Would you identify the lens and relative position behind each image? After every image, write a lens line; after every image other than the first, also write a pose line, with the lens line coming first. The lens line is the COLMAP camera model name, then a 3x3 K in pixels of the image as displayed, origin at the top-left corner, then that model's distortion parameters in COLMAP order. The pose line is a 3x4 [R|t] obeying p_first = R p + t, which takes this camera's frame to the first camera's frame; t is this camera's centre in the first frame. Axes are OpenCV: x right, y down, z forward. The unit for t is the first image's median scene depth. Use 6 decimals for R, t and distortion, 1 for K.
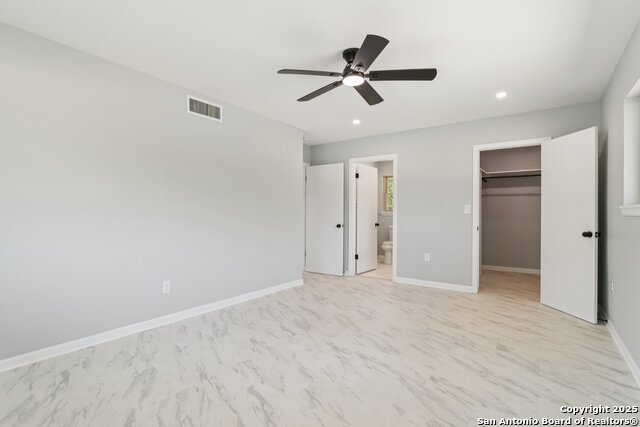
lens RADIAL K [[296.9, 0, 318.4], [0, 296.9, 211.3], [0, 0, 1]] dist [0.000424, 0.000123]
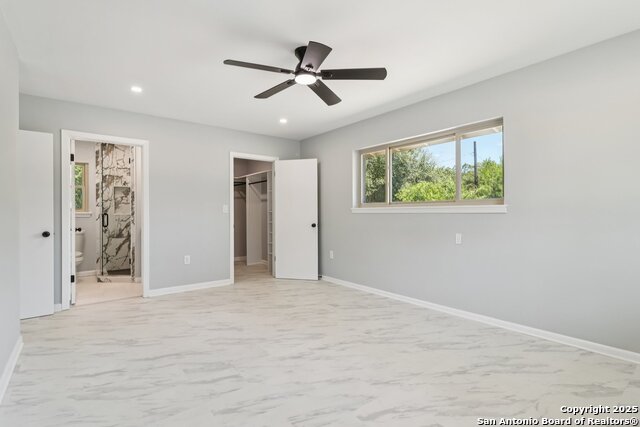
lens RADIAL K [[296.9, 0, 318.4], [0, 296.9, 211.3], [0, 0, 1]] dist [0.000424, 0.000123]
pose [[0.313875, -0.000209, 0.949464, -0.616034], [-0.000645, 1.000000, 0.000433, 0.001276], [-0.949464, -0.000748, 0.313874, 0.489812]]
